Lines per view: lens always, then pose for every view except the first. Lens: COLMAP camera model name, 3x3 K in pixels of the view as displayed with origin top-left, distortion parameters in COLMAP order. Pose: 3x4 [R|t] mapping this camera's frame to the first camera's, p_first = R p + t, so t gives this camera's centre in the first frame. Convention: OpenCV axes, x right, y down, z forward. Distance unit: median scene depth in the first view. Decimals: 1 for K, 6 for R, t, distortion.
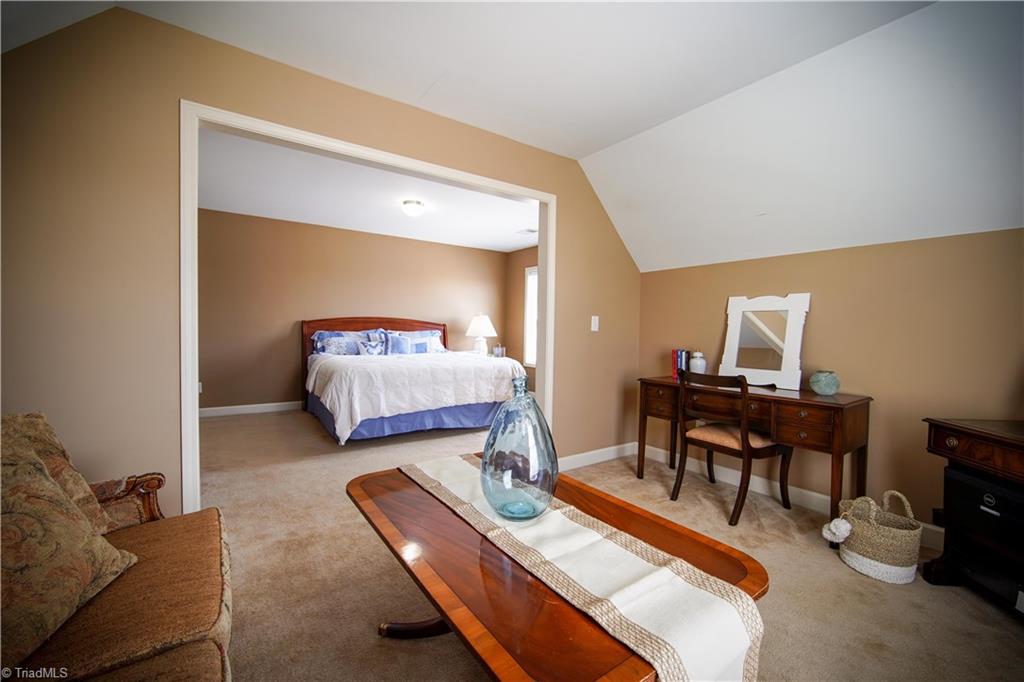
lens RADIAL K [[412.4, 0, 514.9], [0, 412.4, 340.2], [0, 0, 1]] dist [-0.014244, 0.000736]
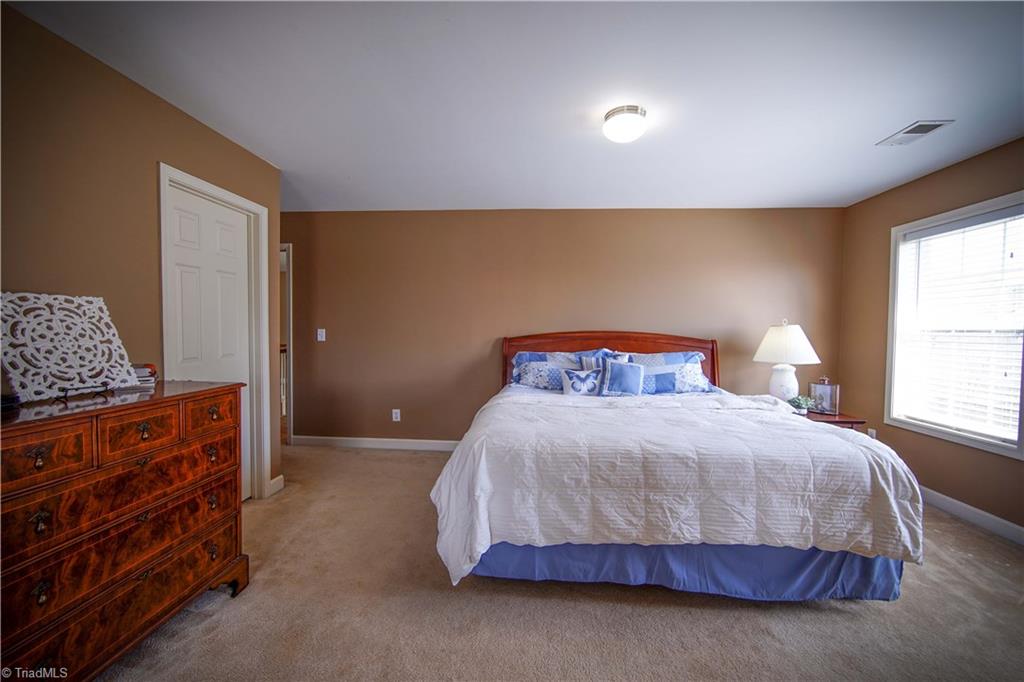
lens RADIAL K [[412.4, 0, 512.6], [0, 412.4, 342.7], [0, 0, 1]] dist [-0.014244, 0.000736]
pose [[0.776646, 0.009429, -0.629867, -0.024740], [-0.015307, 0.999875, -0.003906, -0.036774], [0.629752, 0.012675, 0.776693, 0.435260]]
